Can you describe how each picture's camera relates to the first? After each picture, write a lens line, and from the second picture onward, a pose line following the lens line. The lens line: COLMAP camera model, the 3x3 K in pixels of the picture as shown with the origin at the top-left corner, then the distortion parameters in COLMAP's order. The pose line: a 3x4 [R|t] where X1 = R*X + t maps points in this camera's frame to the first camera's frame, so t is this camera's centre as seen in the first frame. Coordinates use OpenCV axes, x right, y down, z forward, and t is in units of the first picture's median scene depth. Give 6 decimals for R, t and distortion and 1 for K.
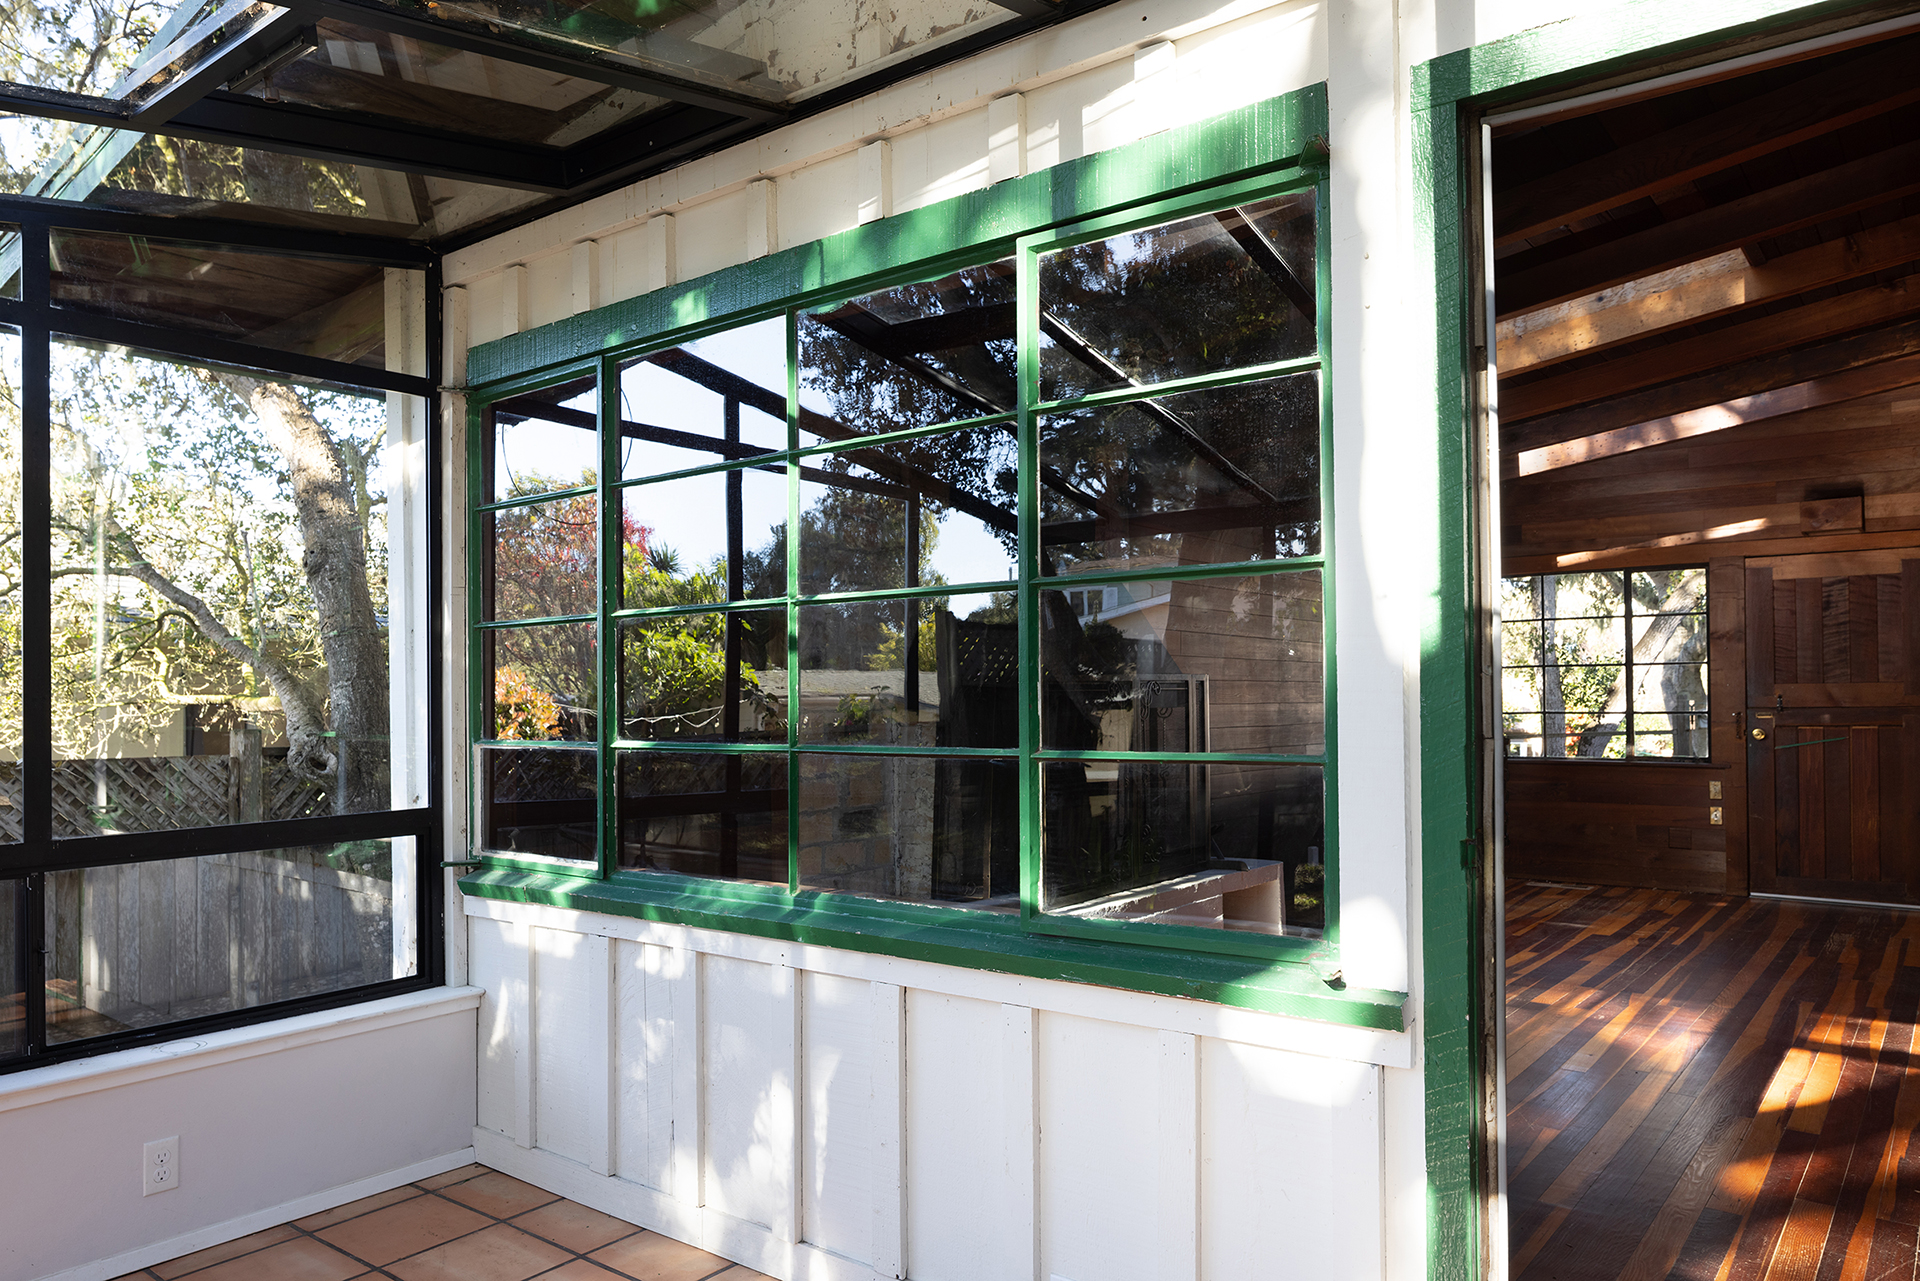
lens RADIAL K [[1298.2, 0, 954.9], [0, 1298.2, 690.4], [0, 0, 1]] dist [-0.008448, -0.001341]
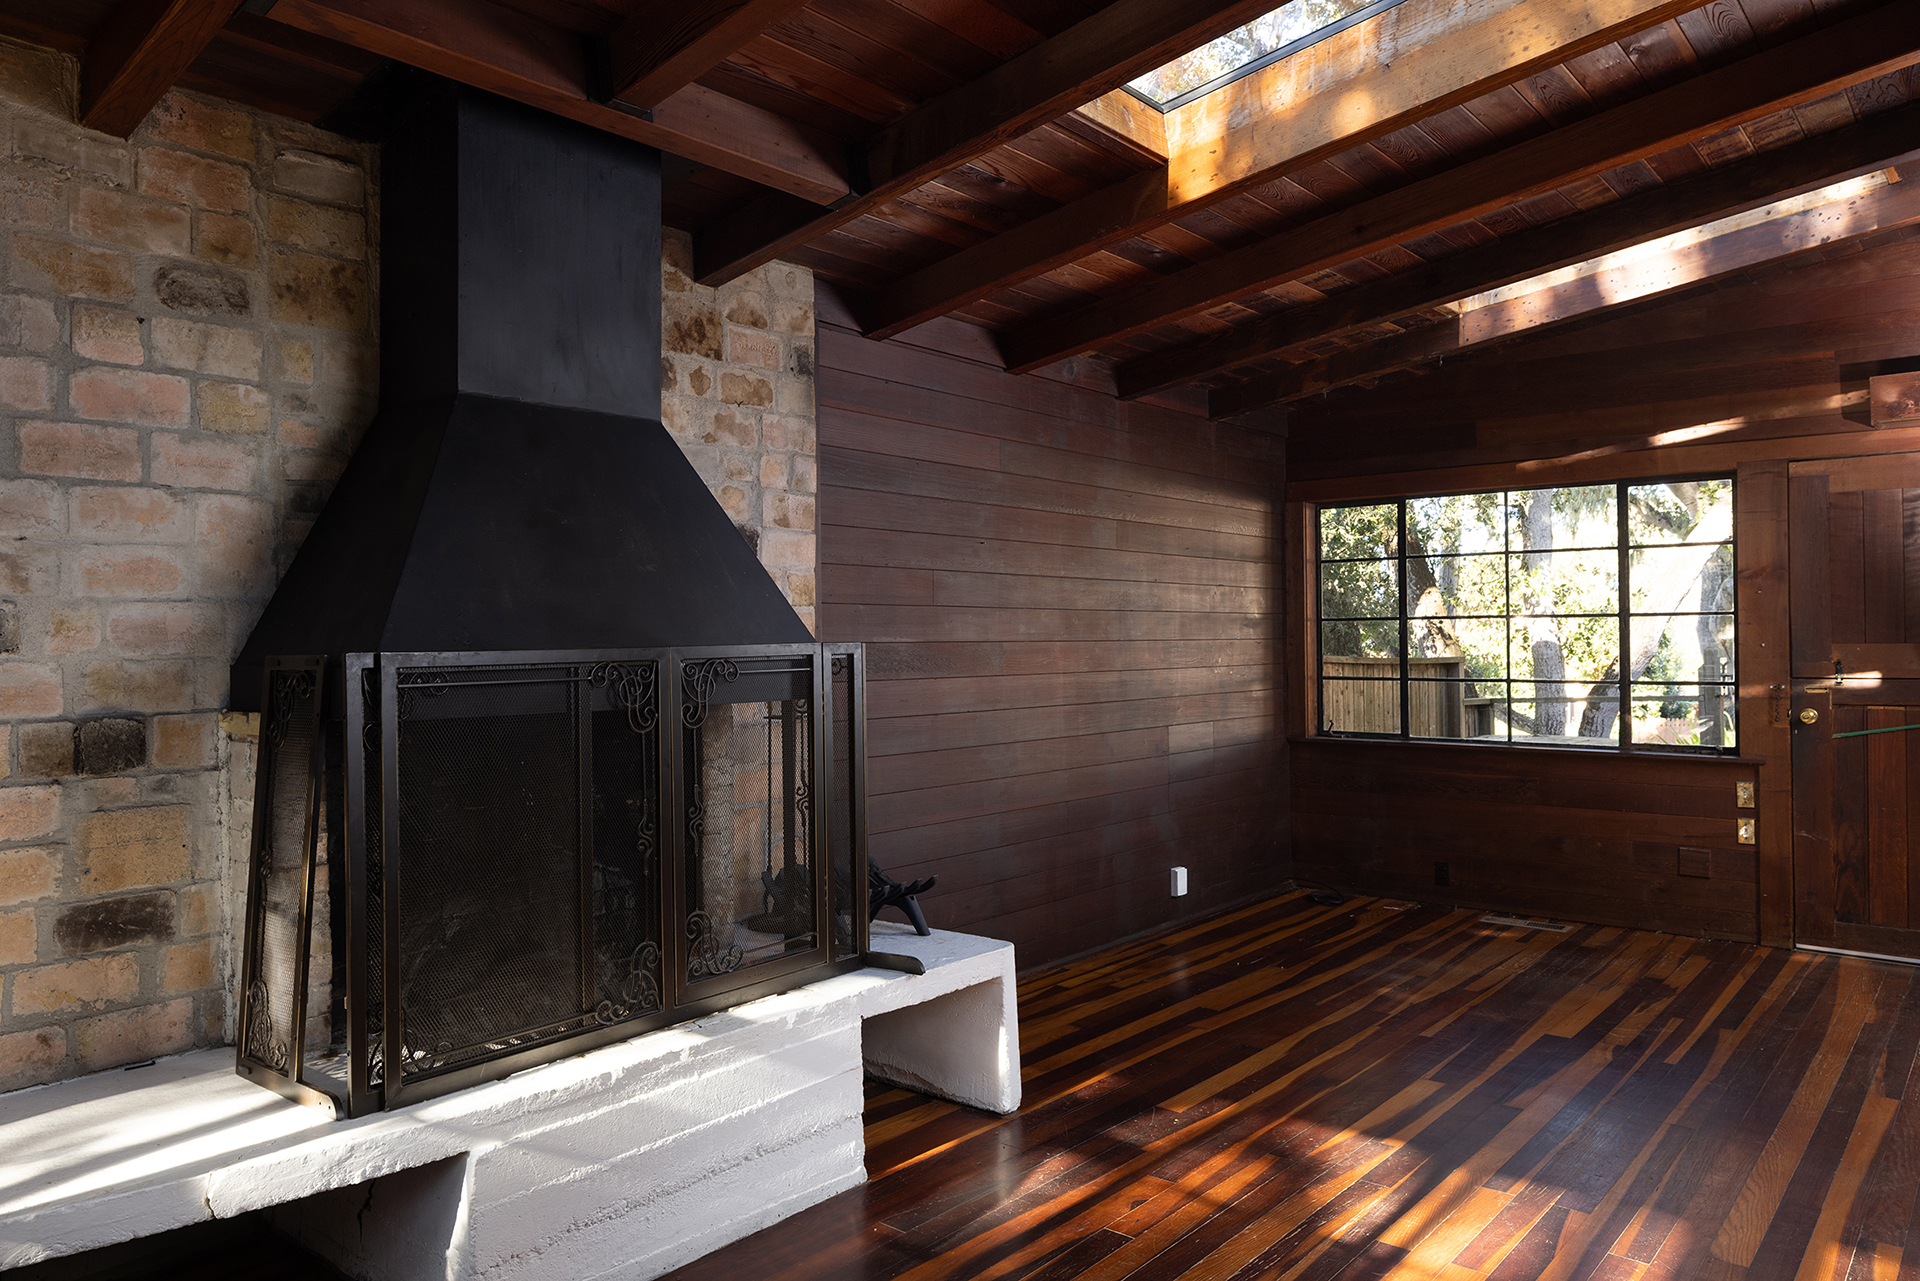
lens RADIAL K [[1298.2, 0, 959.7], [0, 1298.2, 632.6], [0, 0, 1]] dist [-0.008448, -0.001341]
pose [[0.999542, -0.002017, -0.030199, 0.191026], [0.002109, 0.999993, 0.003023, -0.014213], [0.030193, -0.003085, 0.999539, 0.298654]]
